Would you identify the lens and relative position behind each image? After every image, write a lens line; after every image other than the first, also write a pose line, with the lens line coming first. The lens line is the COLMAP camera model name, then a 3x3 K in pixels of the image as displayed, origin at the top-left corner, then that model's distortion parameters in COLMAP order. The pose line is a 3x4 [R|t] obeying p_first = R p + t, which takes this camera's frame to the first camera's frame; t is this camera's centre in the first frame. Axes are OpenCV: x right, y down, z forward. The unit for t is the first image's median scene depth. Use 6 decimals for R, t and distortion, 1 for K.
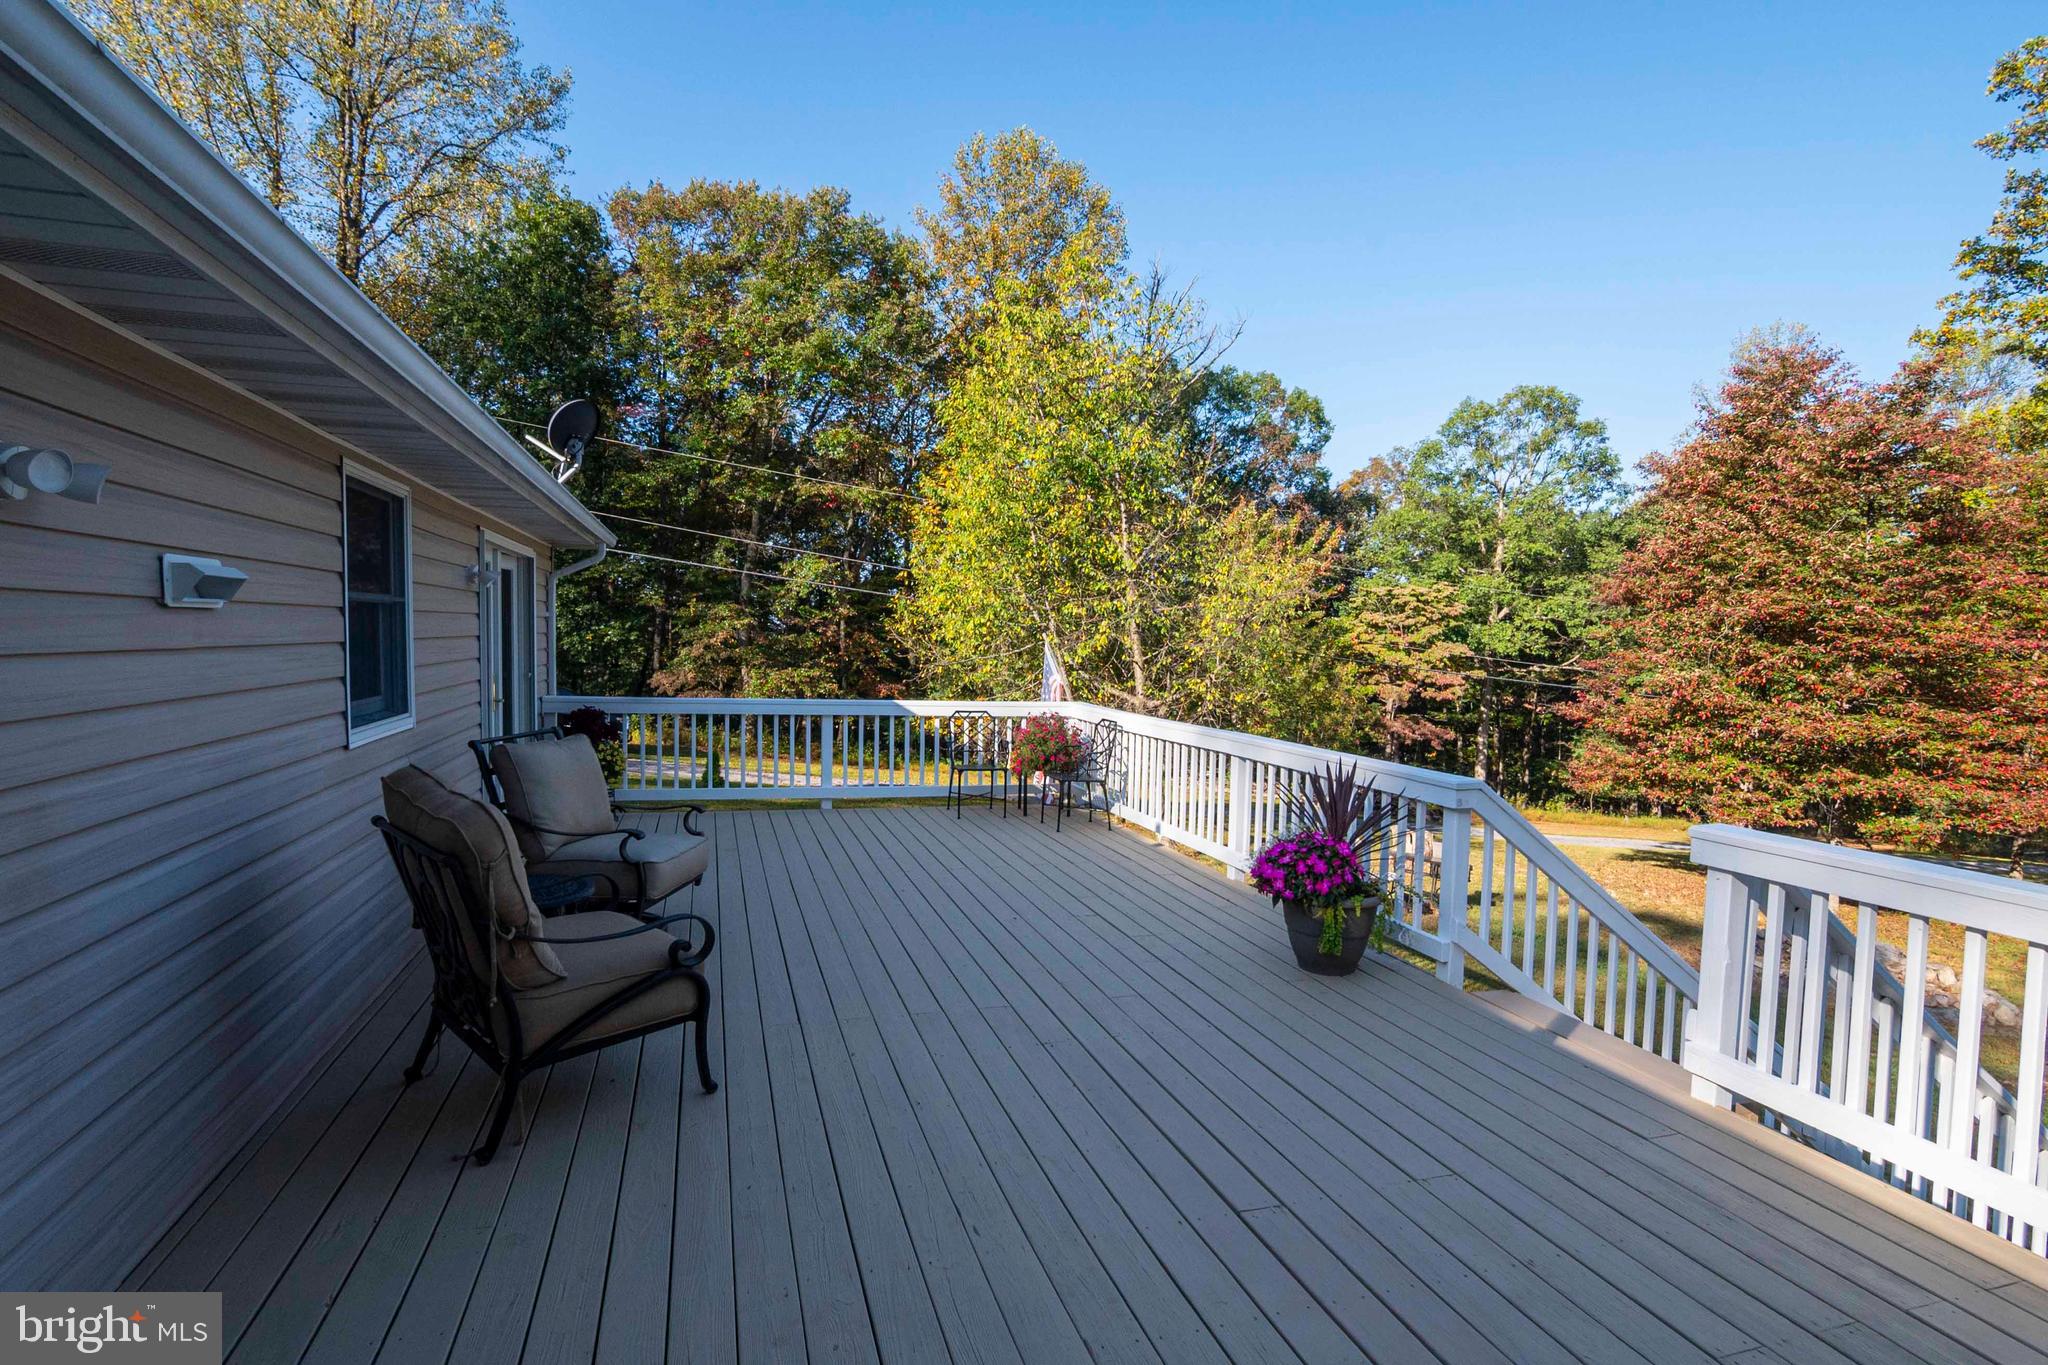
lens RADIAL K [[1009.0, 0, 1014.6], [0, 1009.0, 691.7], [0, 0, 1]] dist [-0.024840, 0.007704]
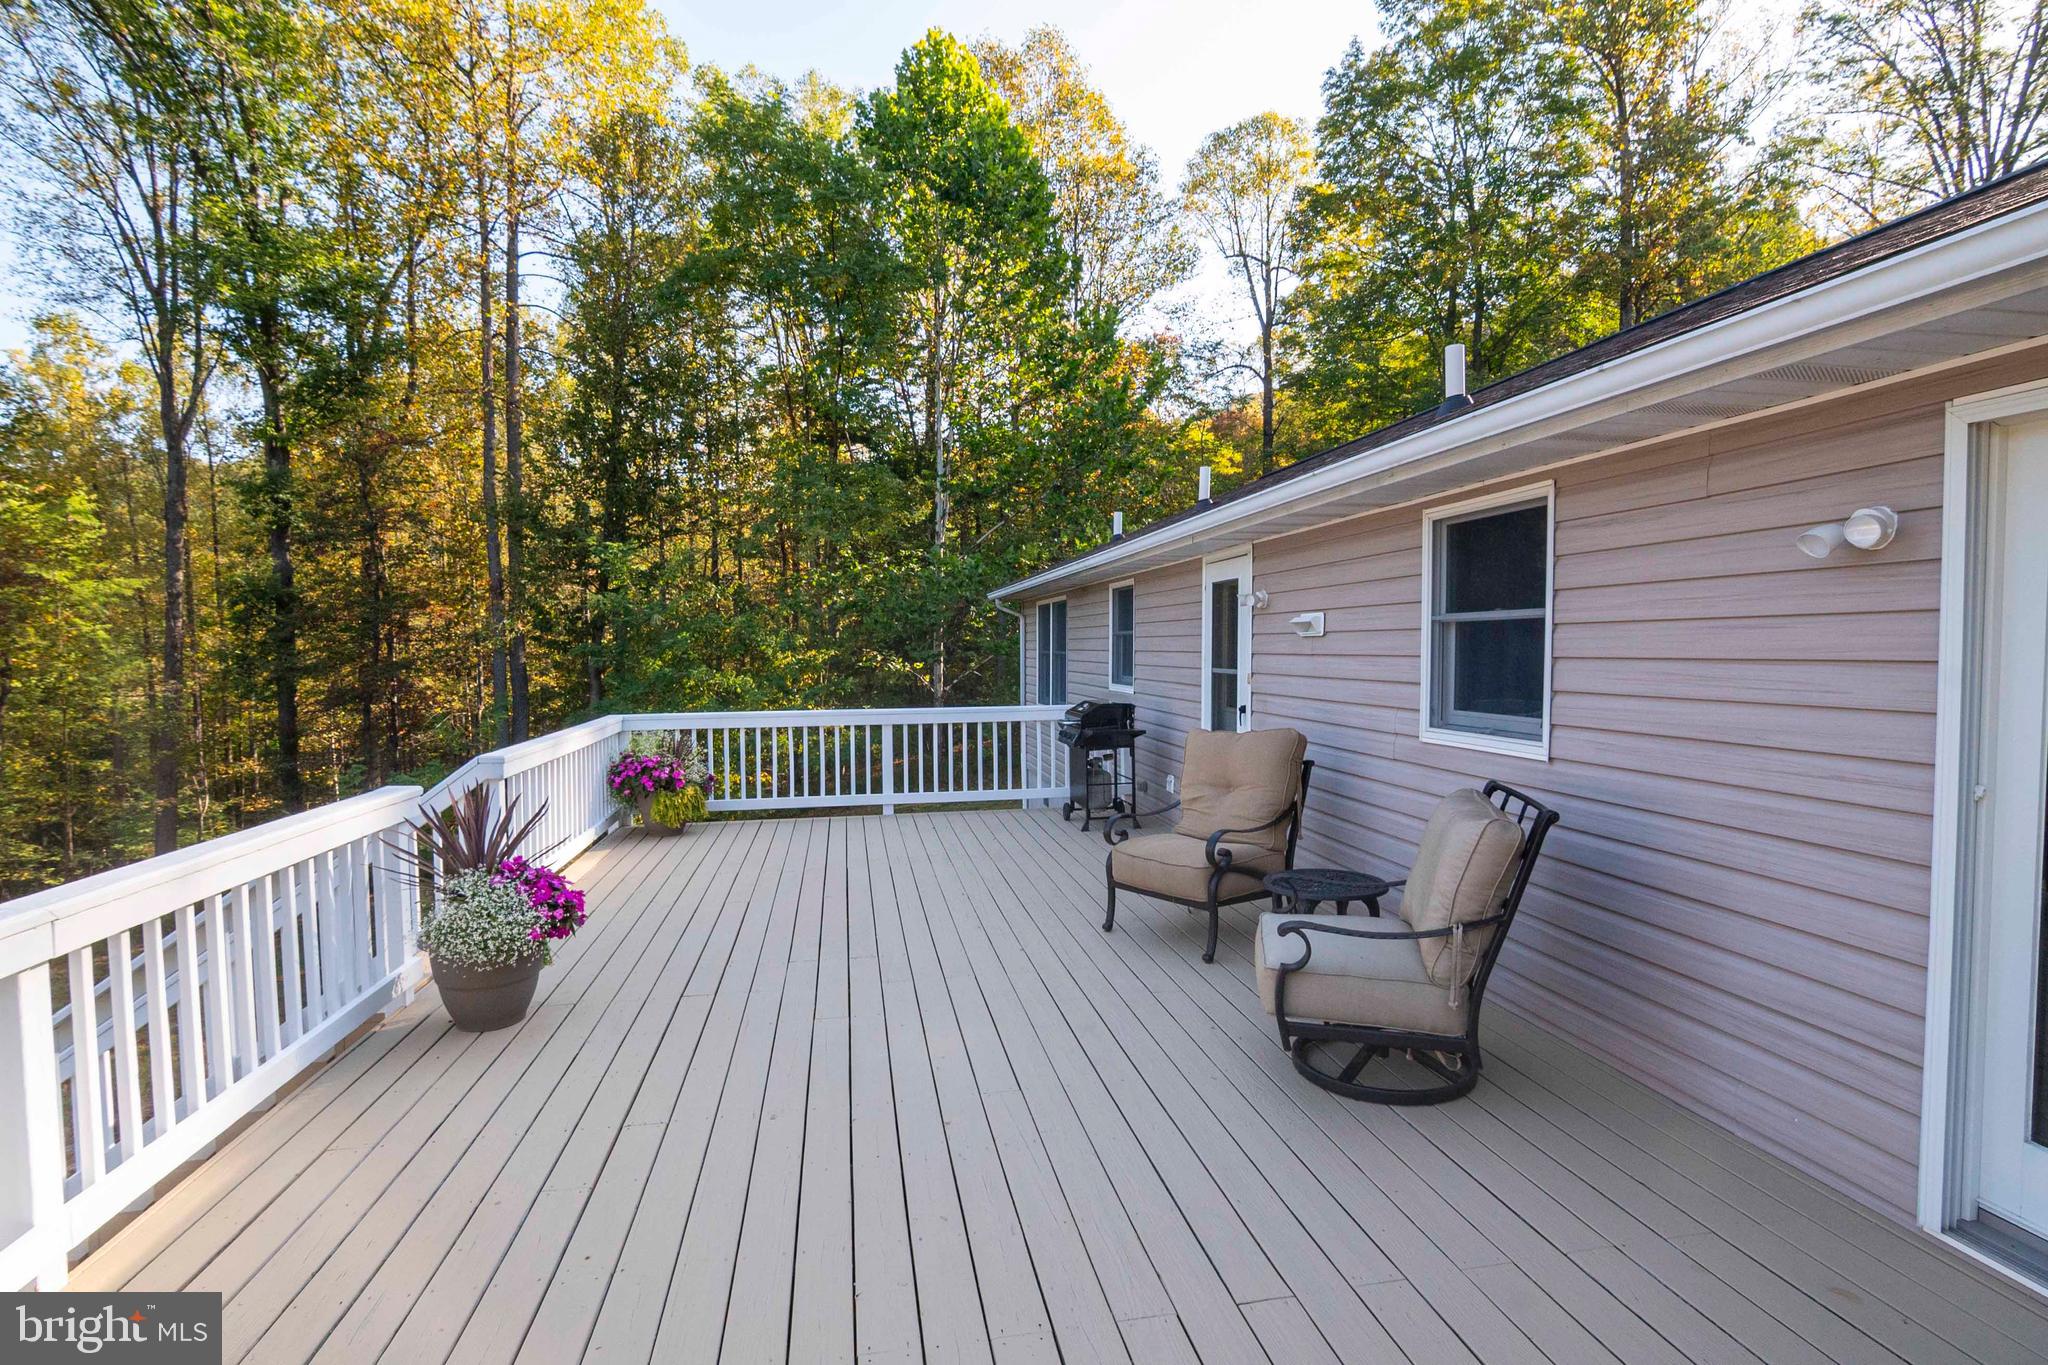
lens RADIAL K [[1009.0, 0, 1014.6], [0, 1009.0, 691.7], [0, 0, 1]] dist [-0.024840, 0.007704]
pose [[-0.991735, -0.012786, 0.127667, -0.065942], [-0.000215, 0.995186, 0.098002, -0.025743], [-0.128305, 0.097164, -0.986963, 0.474240]]
